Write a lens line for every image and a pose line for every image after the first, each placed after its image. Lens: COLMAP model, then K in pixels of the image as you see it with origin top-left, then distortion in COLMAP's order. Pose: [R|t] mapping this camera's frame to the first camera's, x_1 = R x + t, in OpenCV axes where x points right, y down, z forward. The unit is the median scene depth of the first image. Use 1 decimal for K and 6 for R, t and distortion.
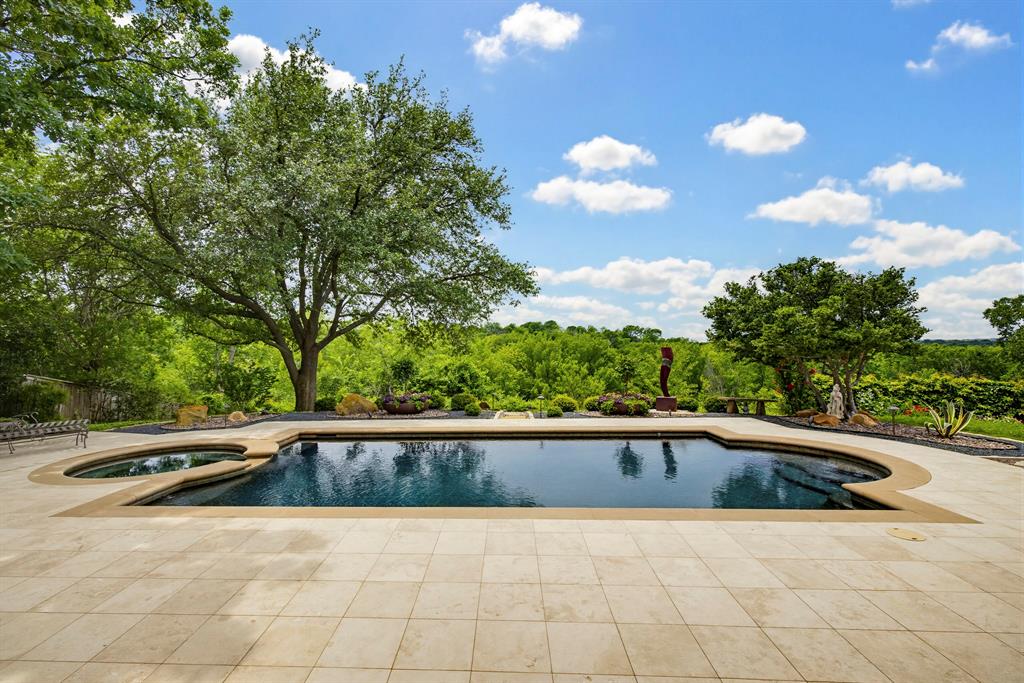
lens RADIAL K [[439.7, 0, 508.0], [0, 439.7, 338.2], [0, 0, 1]] dist [0.009086, -0.000294]
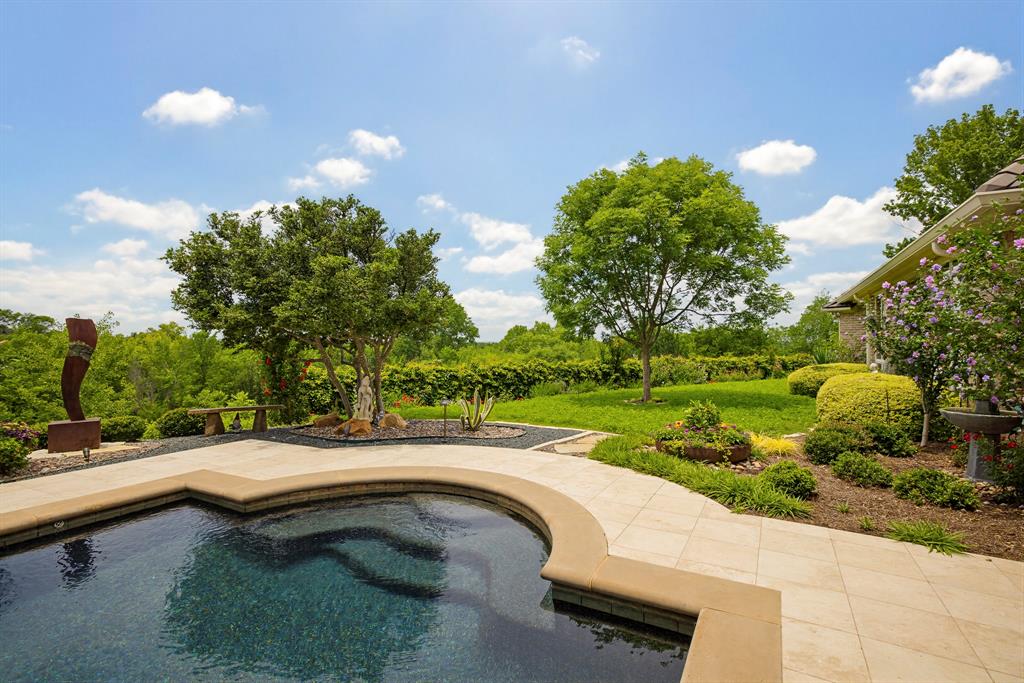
lens RADIAL K [[489.1, 0, 509.7], [0, 489.1, 340.1], [0, 0, 1]] dist [0.004857, -0.000152]
pose [[0.468451, 0.017834, 0.883310, 0.109725], [-0.030041, 0.999540, -0.004249, 0.033610], [-0.882979, -0.024545, 0.468771, 0.346072]]
